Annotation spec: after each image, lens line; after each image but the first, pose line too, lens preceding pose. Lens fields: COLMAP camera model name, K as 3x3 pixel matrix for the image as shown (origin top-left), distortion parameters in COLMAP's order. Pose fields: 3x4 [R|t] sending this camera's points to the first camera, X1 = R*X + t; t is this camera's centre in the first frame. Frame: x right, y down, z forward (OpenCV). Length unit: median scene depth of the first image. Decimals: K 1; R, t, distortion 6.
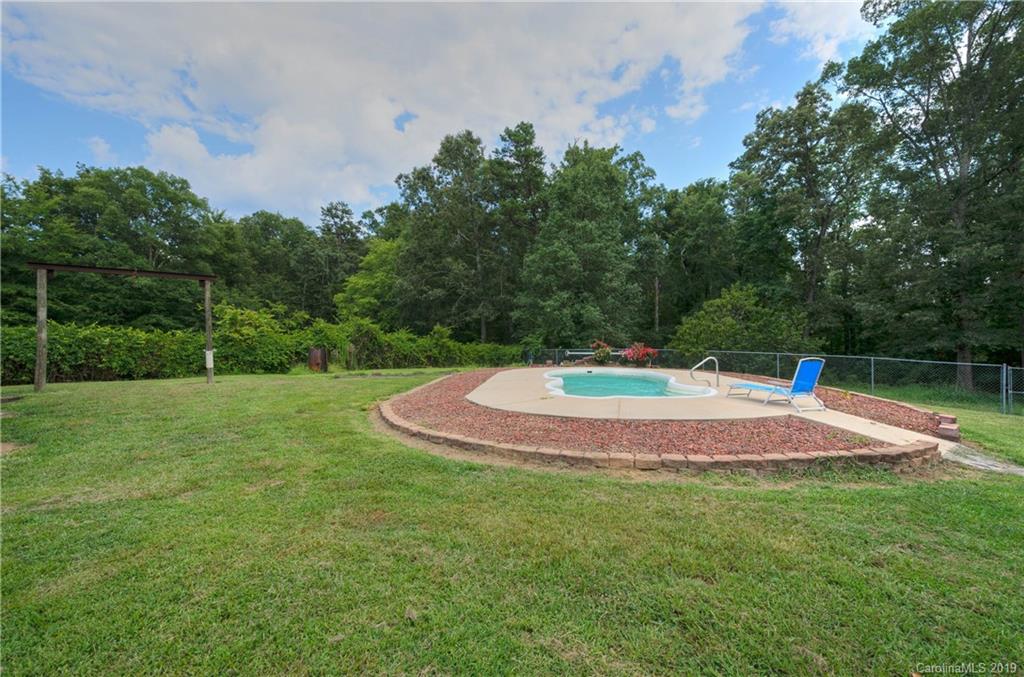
lens RADIAL K [[460.2, 0, 498.8], [0, 460.2, 345.4], [0, 0, 1]] dist [-0.000619, 0.001847]
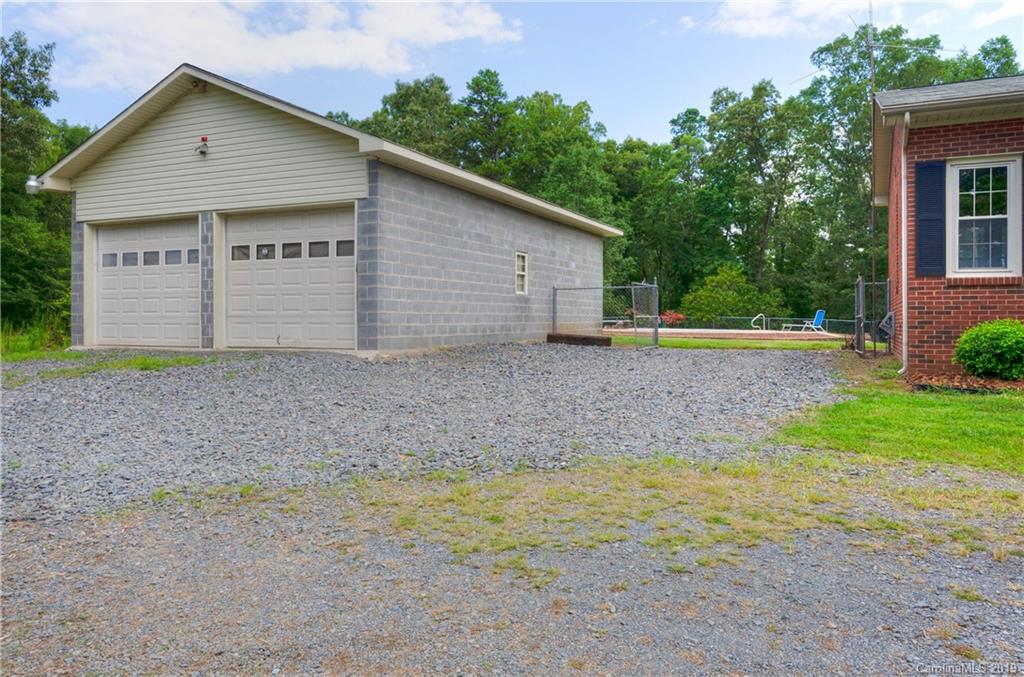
lens RADIAL K [[725.0, 0, 514.0], [0, 725.0, 328.4], [0, 0, 1]] dist [-0.002893, -0.004258]
pose [[0.947344, 0.000176, 0.320217, -0.375959], [0.000158, 0.999999, -0.001018, 0.023662], [-0.320217, 0.001015, 0.947344, -0.379399]]
